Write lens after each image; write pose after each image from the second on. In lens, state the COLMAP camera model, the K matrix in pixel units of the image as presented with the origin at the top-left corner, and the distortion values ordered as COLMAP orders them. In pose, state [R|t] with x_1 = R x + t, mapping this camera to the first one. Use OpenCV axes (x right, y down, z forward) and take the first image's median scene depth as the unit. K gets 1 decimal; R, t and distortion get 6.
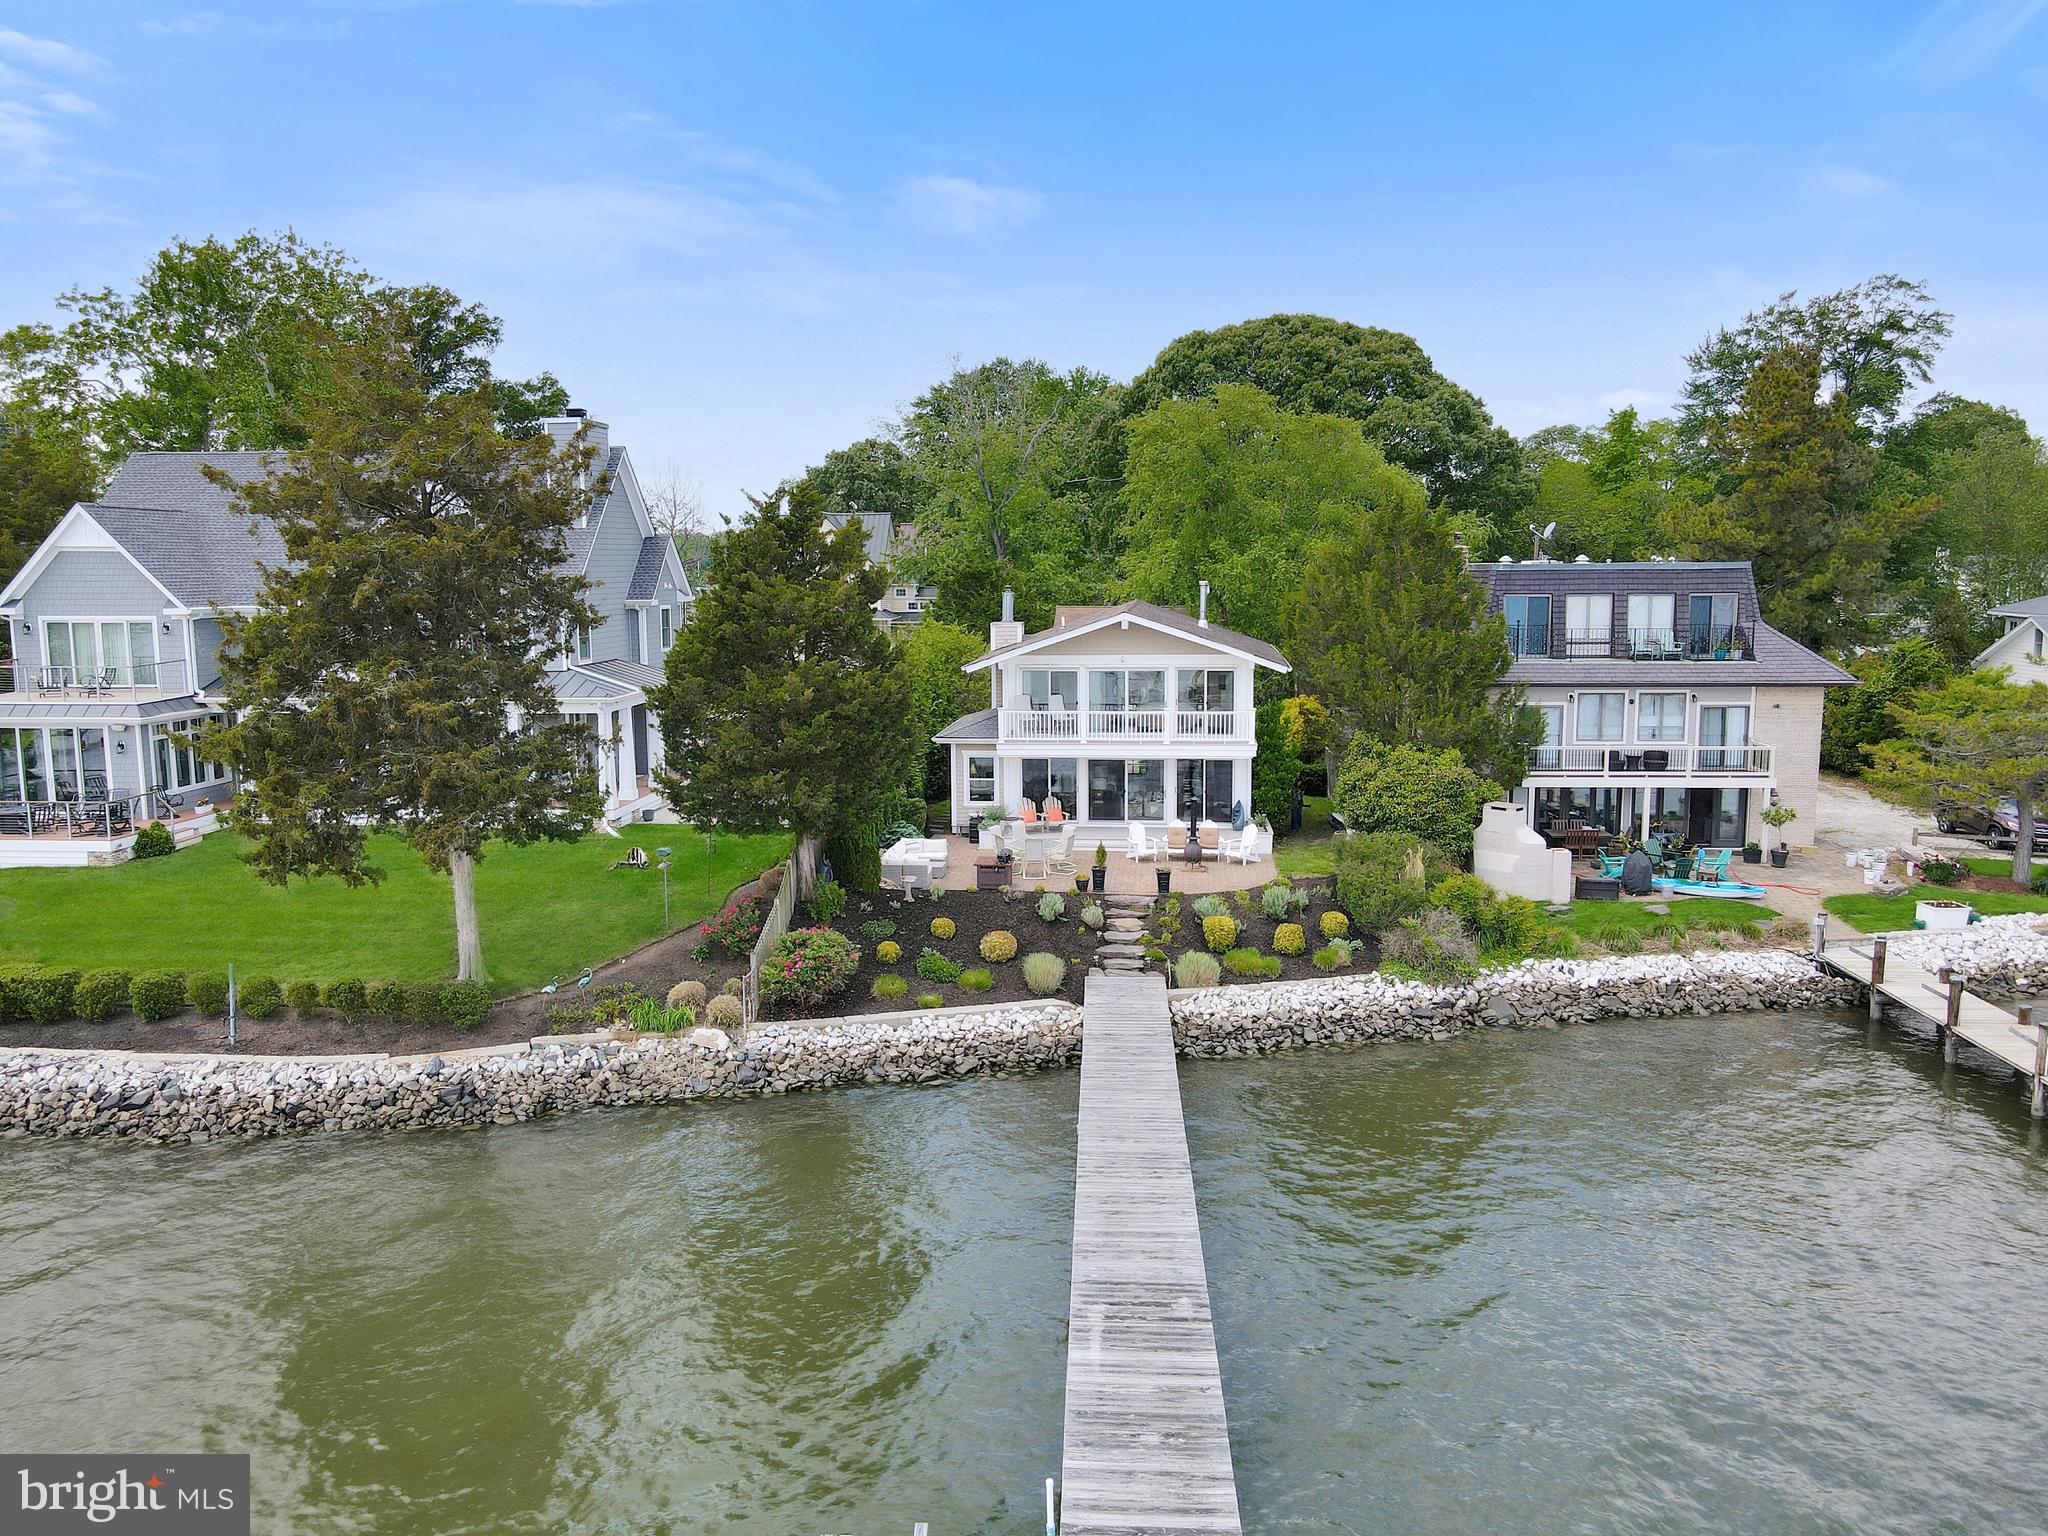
lens RADIAL K [[1488.2, 0, 999.6], [0, 1488.2, 758.7], [0, 0, 1]] dist [0.001301, 0.005766]
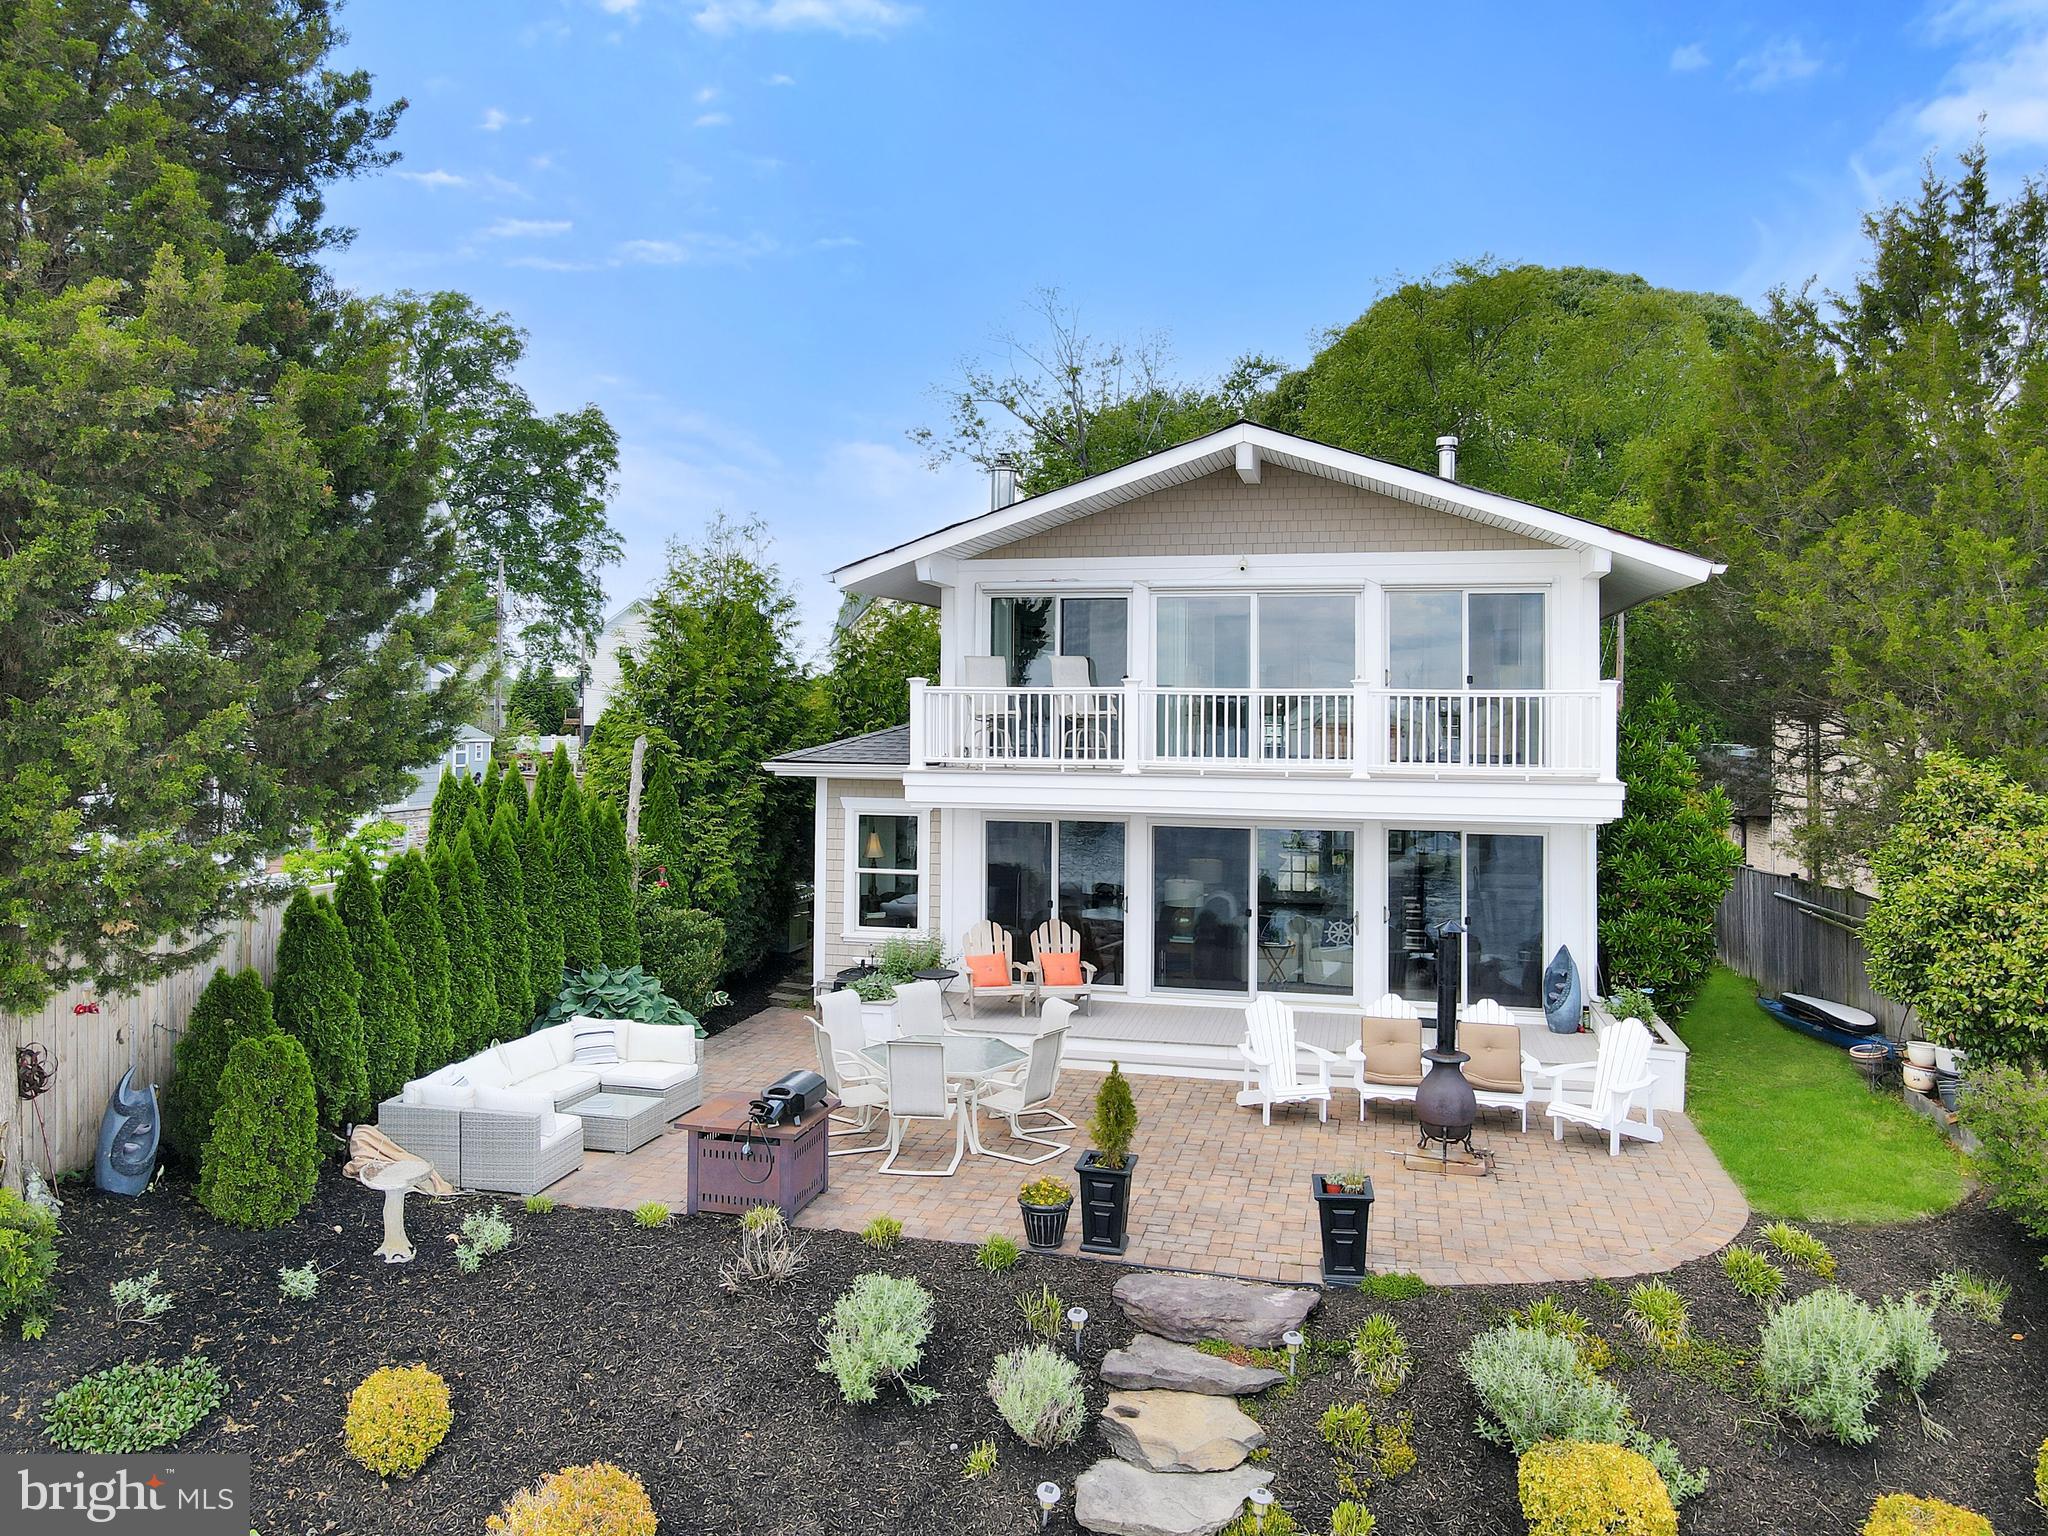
lens RADIAL K [[1501.7, 0, 1050.0], [0, 1501.7, 612.6], [0, 0, 1]] dist [-0.001444, 0.000809]
pose [[0.994712, 0.015066, -0.101589, 0.072809], [-0.035651, 0.978323, -0.203991, 0.027515], [0.096314, 0.206534, 0.973687, 0.619881]]
